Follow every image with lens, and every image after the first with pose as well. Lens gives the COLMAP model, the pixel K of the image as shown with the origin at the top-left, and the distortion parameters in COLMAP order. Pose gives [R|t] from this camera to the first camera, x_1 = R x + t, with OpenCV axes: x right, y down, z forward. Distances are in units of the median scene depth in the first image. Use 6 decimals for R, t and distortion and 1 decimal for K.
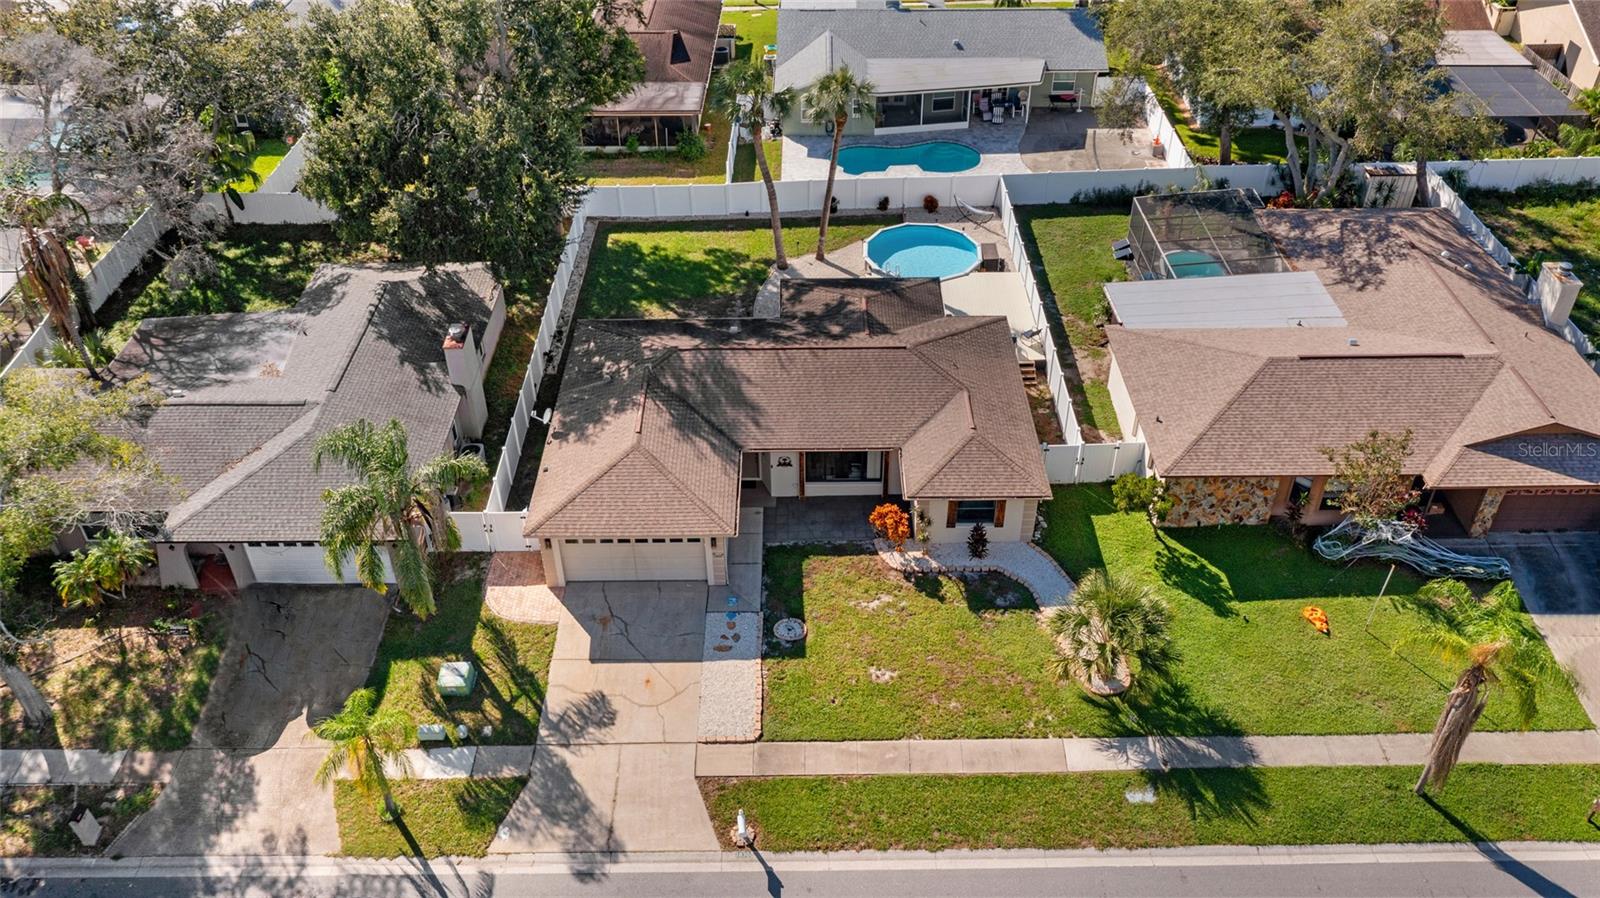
lens RADIAL K [[1269.8, 0, 795.8], [0, 1269.8, 444.9], [0, 0, 1]] dist [-0.003610, 0.011348]
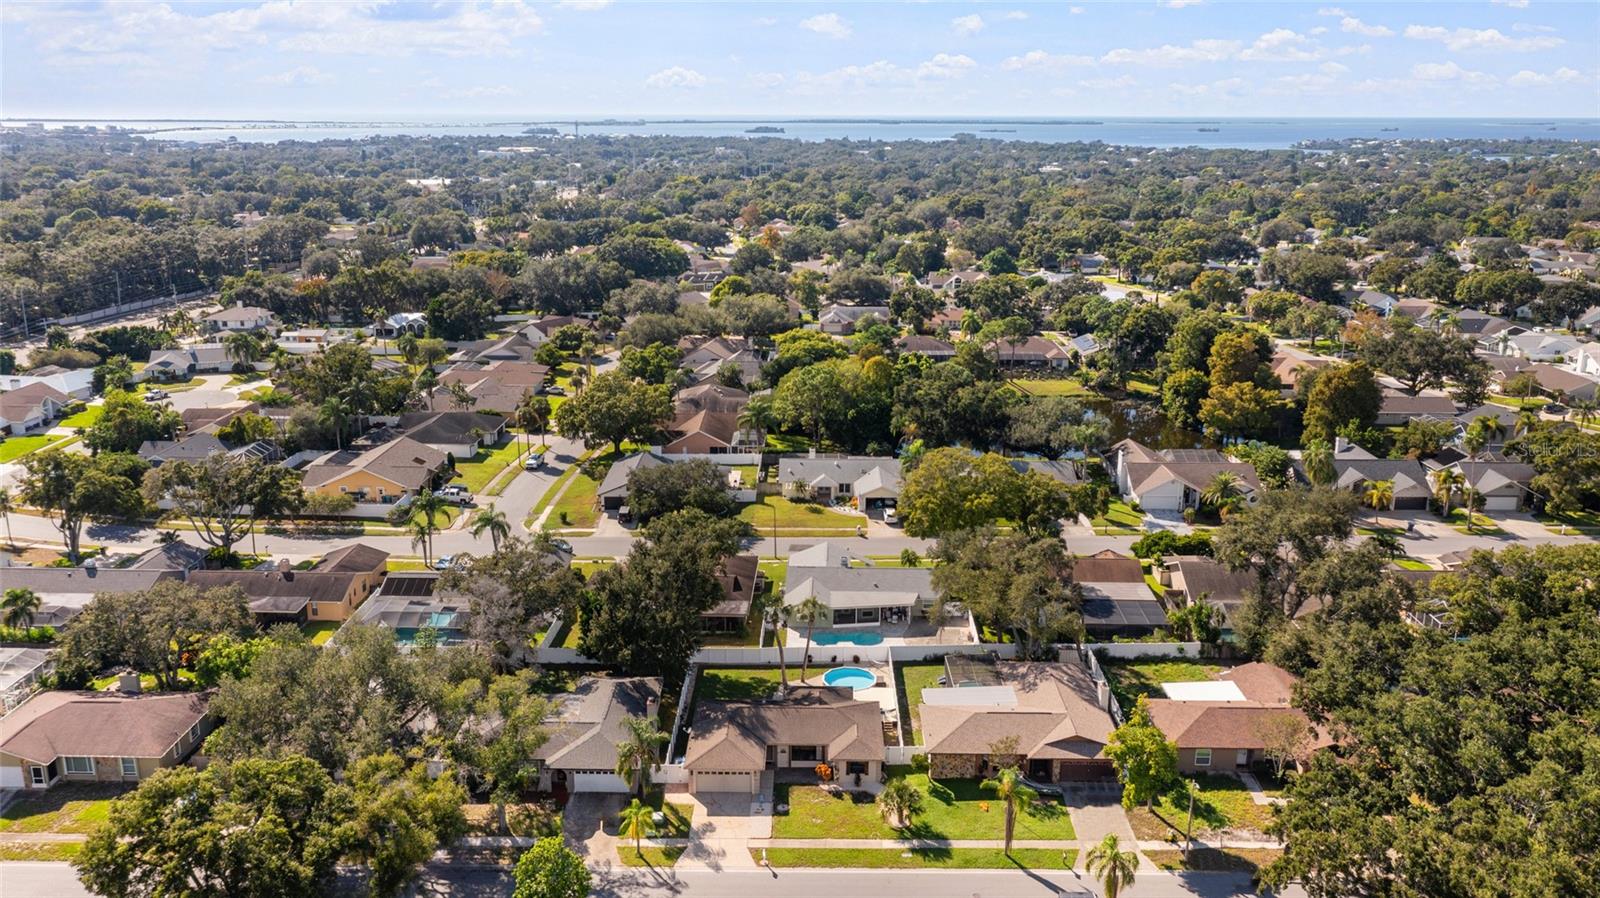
lens RADIAL K [[1269.8, 0, 795.8], [0, 1269.8, 444.9], [0, 0, 1]] dist [-0.003610, 0.011348]
pose [[0.999763, 0.016471, -0.014219, 0.042989], [-0.020679, 0.922537, -0.385354, 0.432812], [0.006770, 0.385557, 0.922659, -1.584049]]
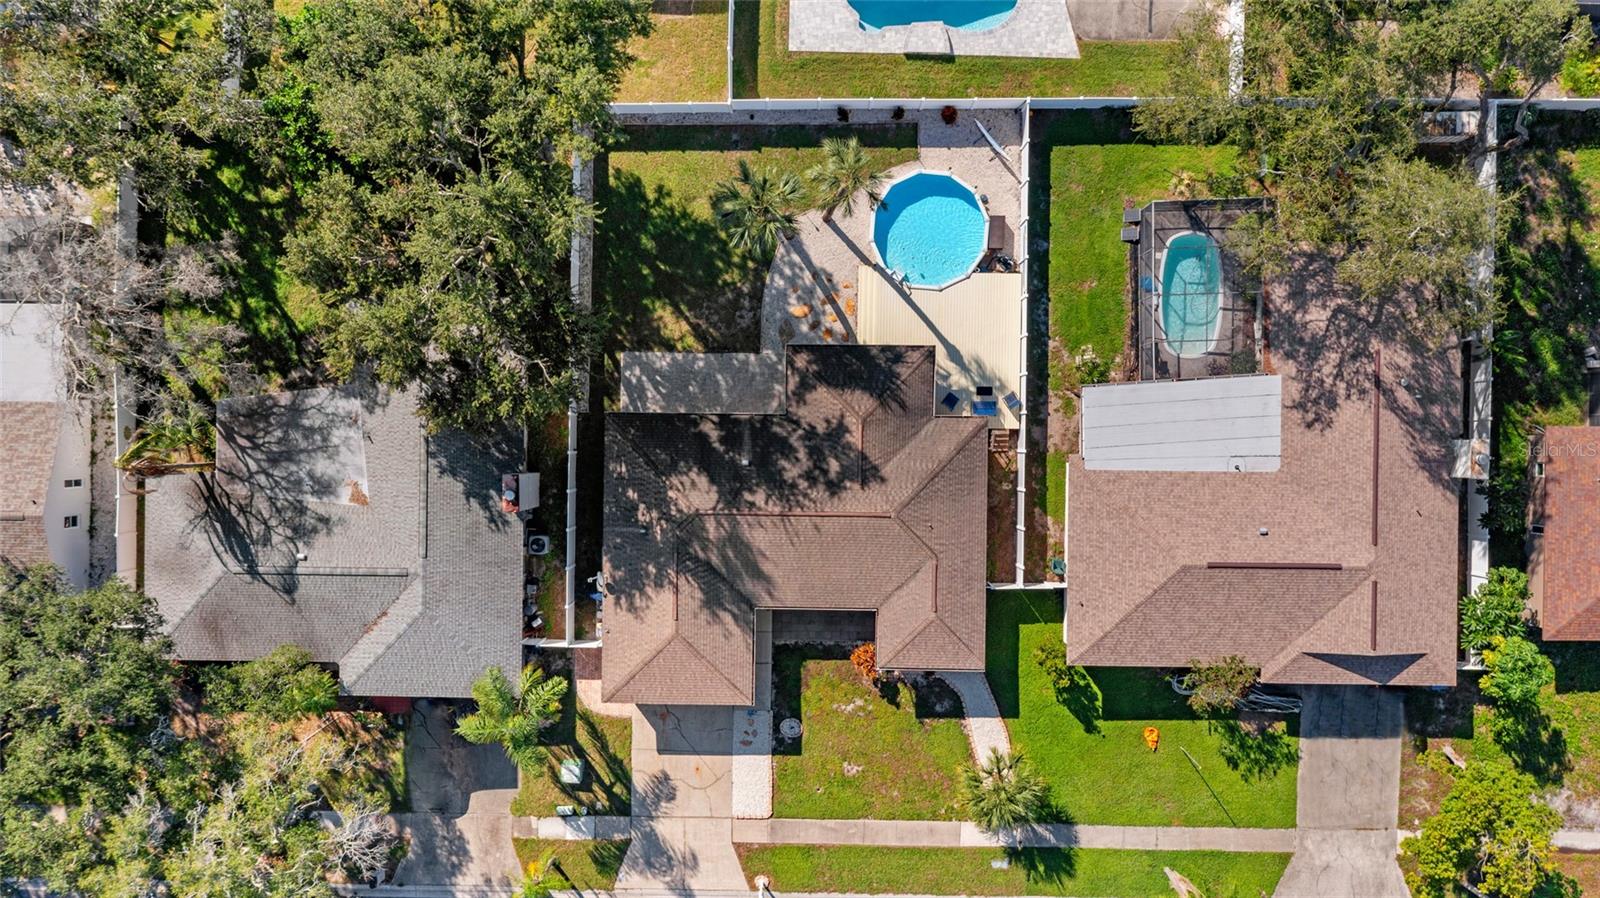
lens RADIAL K [[1269.8, 0, 795.8], [0, 1269.8, 444.9], [0, 0, 1]] dist [-0.003610, 0.011348]
pose [[0.999888, 0.014701, -0.002766, -0.000192], [-0.006620, 0.600693, 0.799452, -1.143232], [0.013414, -0.799344, 0.600723, 0.359047]]
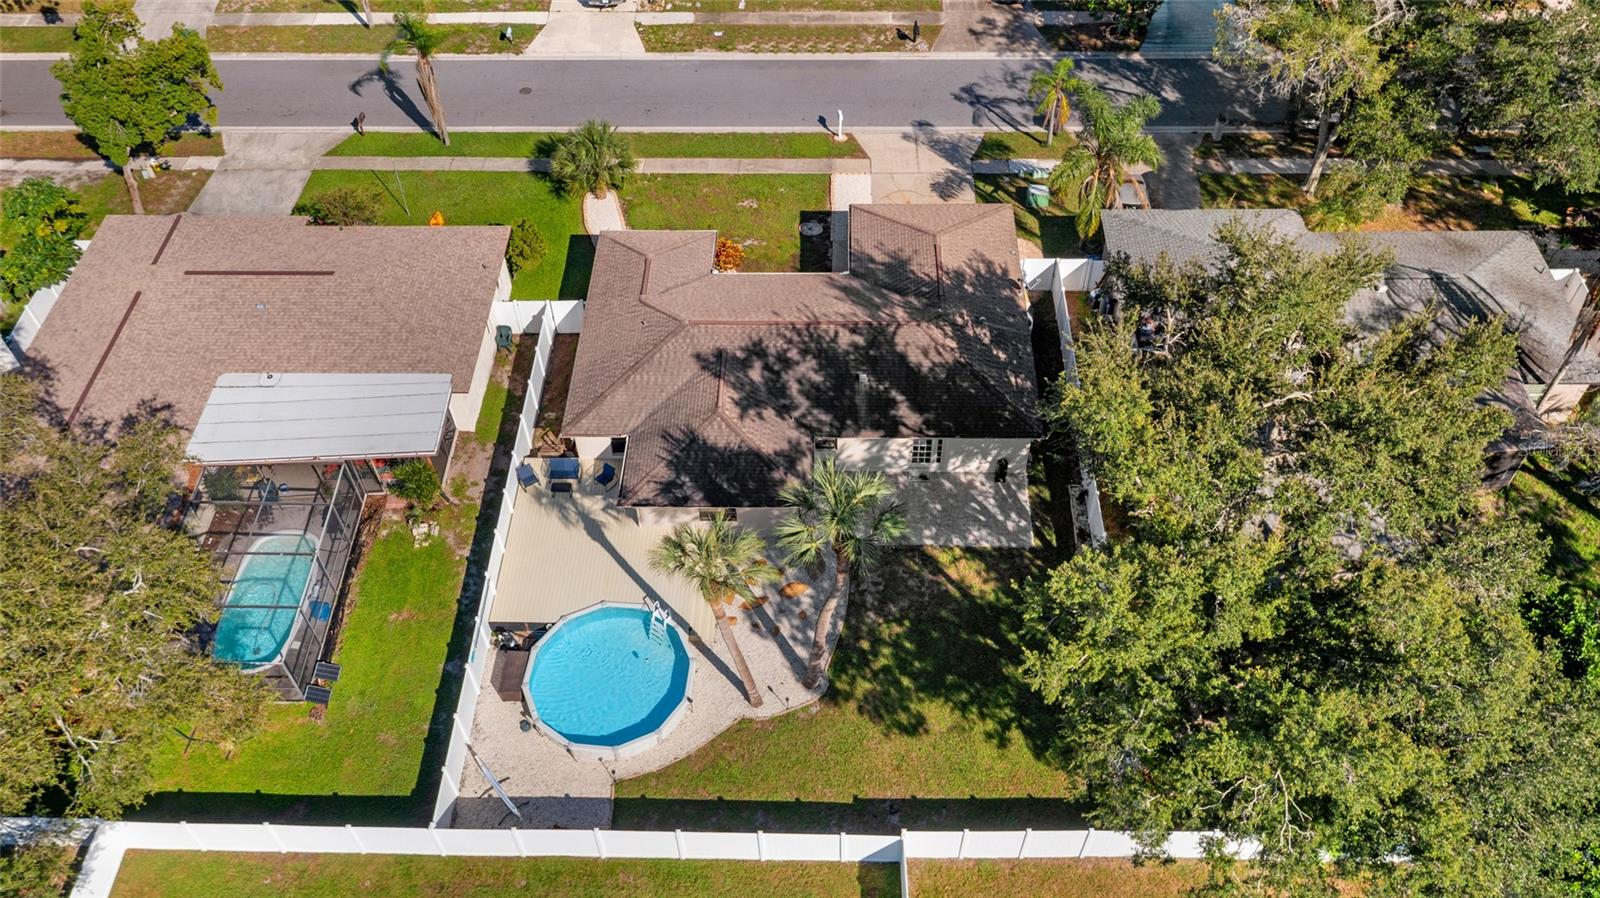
lens RADIAL K [[1269.8, 0, 795.8], [0, 1269.8, 444.9], [0, 0, 1]] dist [-0.003610, 0.011348]
pose [[-0.999232, -0.001556, 0.039151, -0.040084], [0.038982, 0.061224, 0.997363, -1.148399], [-0.003949, 0.998123, -0.061116, 1.238318]]
